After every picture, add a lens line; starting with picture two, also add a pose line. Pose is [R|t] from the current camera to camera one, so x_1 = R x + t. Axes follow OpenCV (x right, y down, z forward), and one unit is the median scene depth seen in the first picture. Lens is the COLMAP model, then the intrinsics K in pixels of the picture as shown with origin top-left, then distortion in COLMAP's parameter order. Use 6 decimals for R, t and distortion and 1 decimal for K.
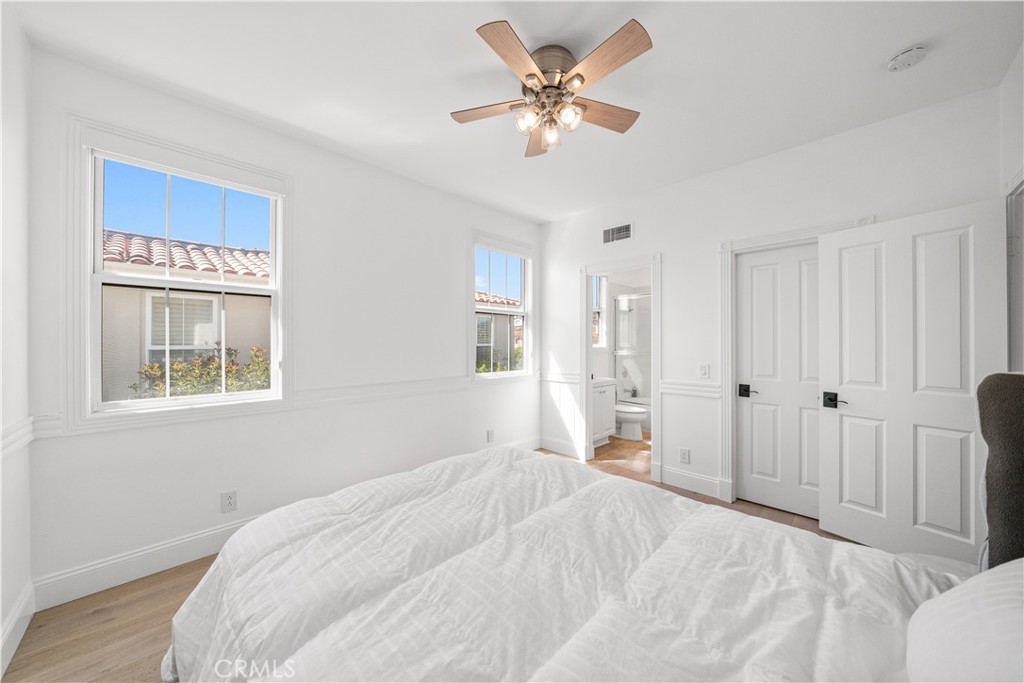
lens RADIAL K [[349.0, 0, 504.4], [0, 349.0, 342.0], [0, 0, 1]] dist [-0.001008, 0.000017]
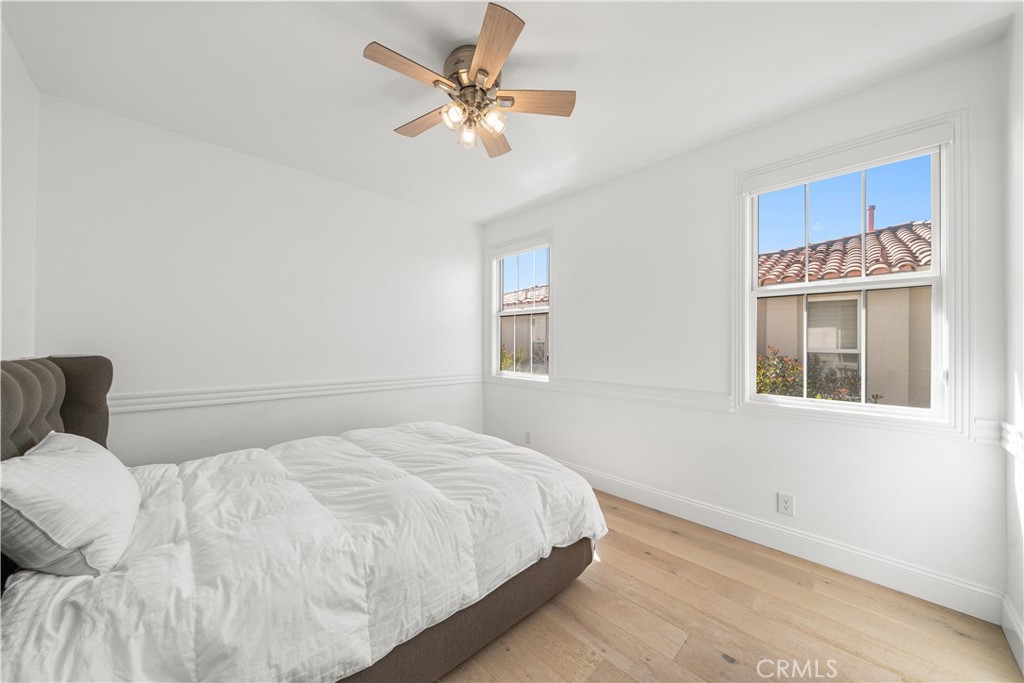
lens RADIAL K [[349.0, 0, 504.4], [0, 349.0, 342.0], [0, 0, 1]] dist [-0.001008, 0.000017]
pose [[0.013737, -0.000962, -0.999905, 0.630437], [-0.006479, 0.999978, -0.001051, -0.000913], [0.999885, 0.006492, 0.013730, 0.605183]]
